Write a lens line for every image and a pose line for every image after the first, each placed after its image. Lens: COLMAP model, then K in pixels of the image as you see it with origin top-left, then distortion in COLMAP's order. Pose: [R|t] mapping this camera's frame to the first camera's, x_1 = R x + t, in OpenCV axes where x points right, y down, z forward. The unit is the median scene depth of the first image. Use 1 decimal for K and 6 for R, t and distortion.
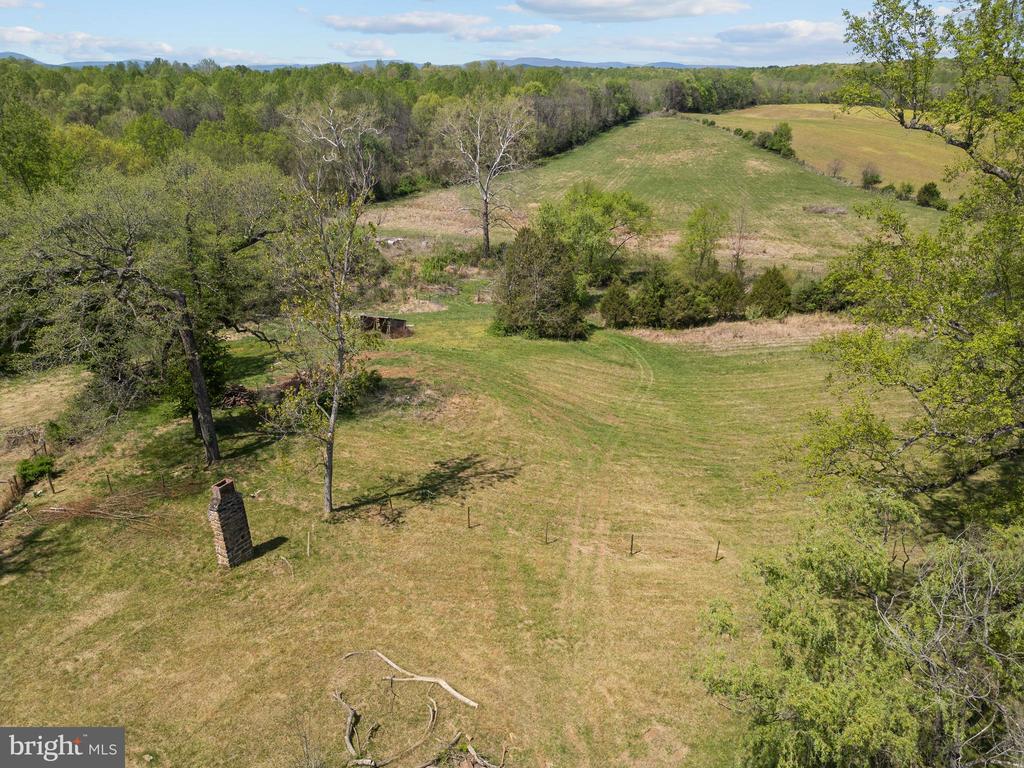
lens RADIAL K [[716.0, 0, 513.1], [0, 716.0, 385.9], [0, 0, 1]] dist [0.077981, -0.078846]
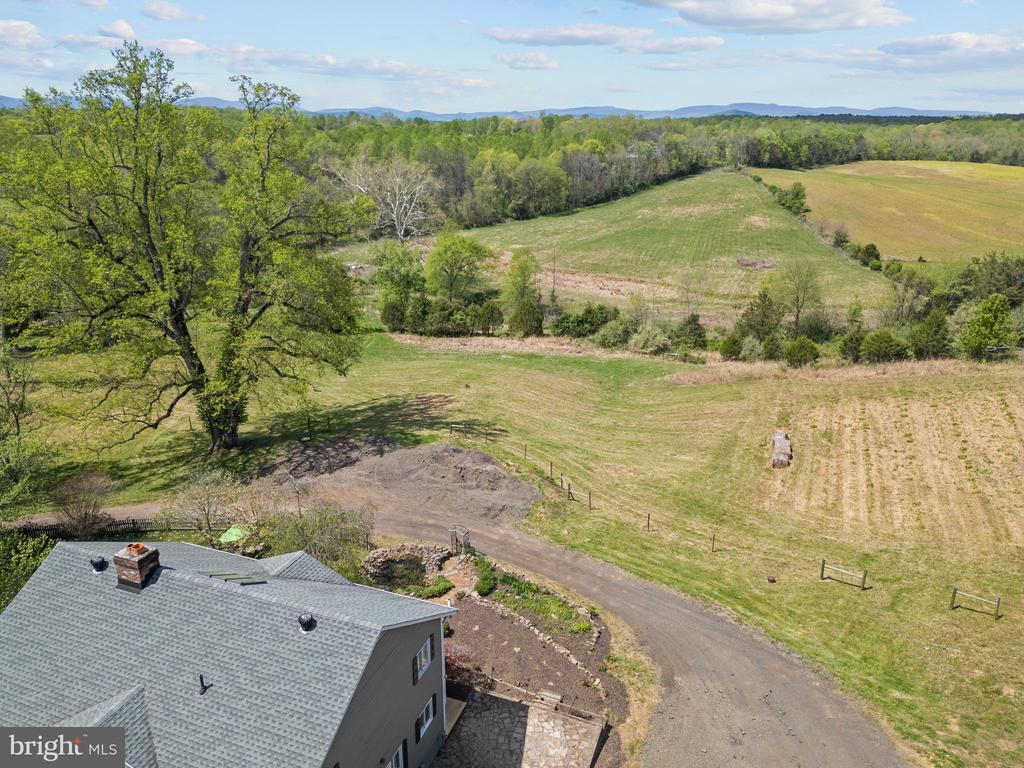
lens RADIAL K [[716.0, 0, 511.1], [0, 716.0, 385.2], [0, 0, 1]] dist [0.077981, -0.078846]
pose [[0.962781, 0.097025, -0.252269, 0.312363], [-0.110665, 0.993036, -0.040420, 0.022115], [0.246590, 0.066833, 0.966813, -0.118409]]
